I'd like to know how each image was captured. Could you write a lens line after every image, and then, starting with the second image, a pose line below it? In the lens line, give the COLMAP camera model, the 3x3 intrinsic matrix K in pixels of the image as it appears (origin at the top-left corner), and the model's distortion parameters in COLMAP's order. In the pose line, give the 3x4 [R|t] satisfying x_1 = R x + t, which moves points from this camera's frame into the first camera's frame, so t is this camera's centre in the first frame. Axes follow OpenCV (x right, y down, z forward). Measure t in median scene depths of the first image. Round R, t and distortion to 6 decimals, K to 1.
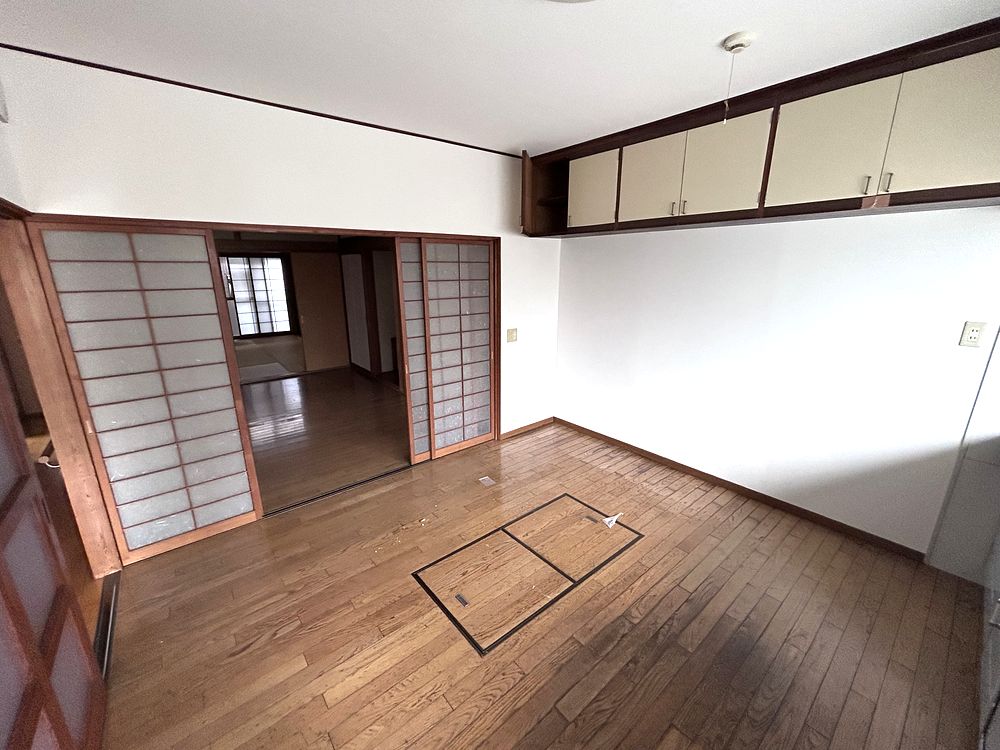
lens RADIAL K [[402.3, 0, 500.8], [0, 402.3, 373.2], [0, 0, 1]] dist [0.002287, 0.000756]
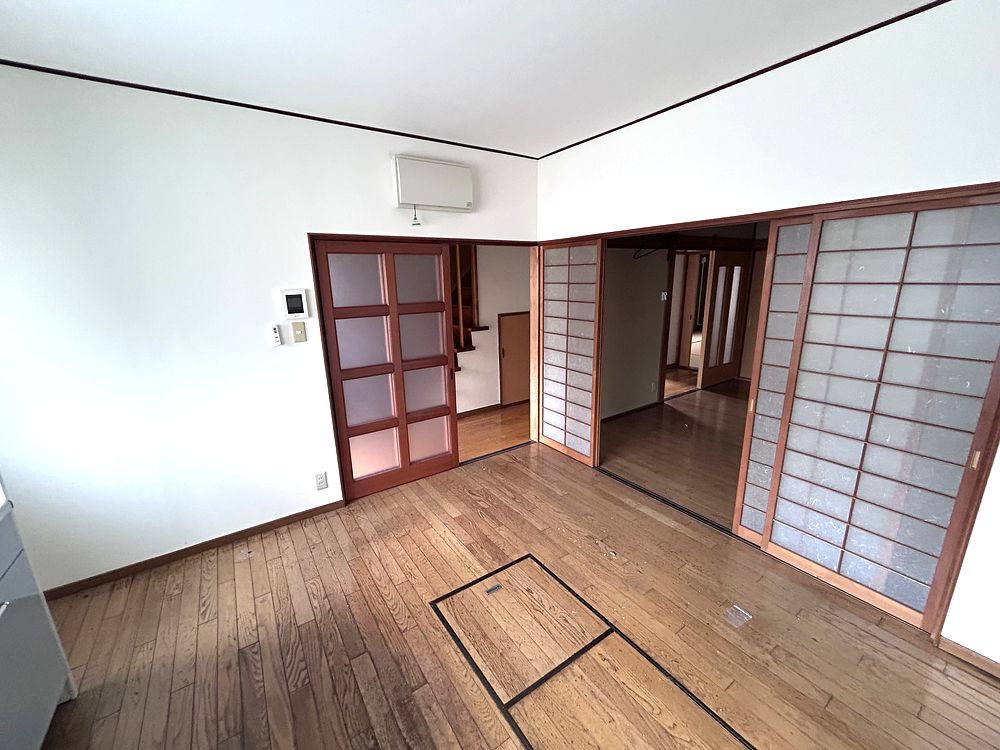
lens RADIAL K [[402.3, 0, 500.8], [0, 402.3, 373.2], [0, 0, 1]] dist [0.002287, 0.000756]
pose [[-0.088127, 0.241129, -0.966484, 0.689204], [-0.232597, 0.938455, 0.255345, -0.203572], [0.968572, 0.247304, -0.026617, 0.812869]]
